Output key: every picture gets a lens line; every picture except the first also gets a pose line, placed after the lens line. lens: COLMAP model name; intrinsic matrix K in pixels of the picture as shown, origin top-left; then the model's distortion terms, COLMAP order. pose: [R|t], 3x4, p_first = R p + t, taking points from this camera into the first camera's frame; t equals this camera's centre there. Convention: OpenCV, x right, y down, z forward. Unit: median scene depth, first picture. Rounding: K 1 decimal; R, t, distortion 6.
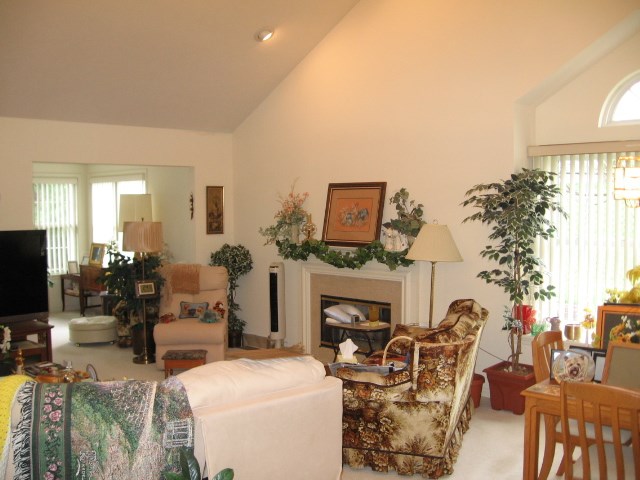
lens RADIAL K [[667.9, 0, 320.0], [0, 667.9, 240.0], [0, 0, 1]] dist [-0.104788, 0.022685]
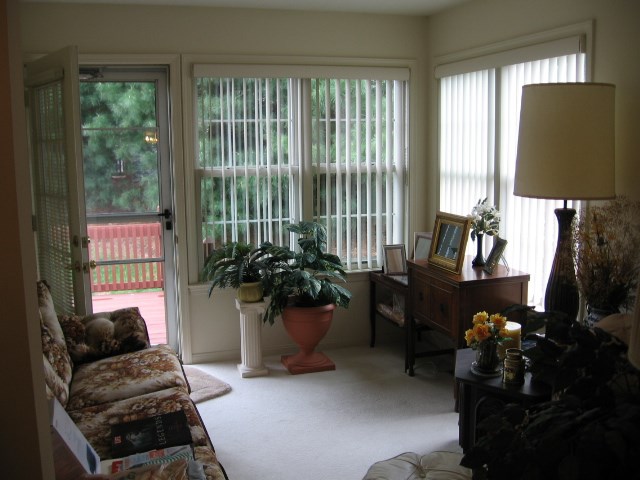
lens RADIAL K [[667.9, 0, 320.0], [0, 667.9, 240.0], [0, 0, 1]] dist [-0.104788, 0.022685]
pose [[0.882246, 0.066392, -0.466085, -0.207702], [-0.021969, 0.994734, 0.100111, -0.019280], [0.470277, -0.078083, 0.879058, 0.574800]]
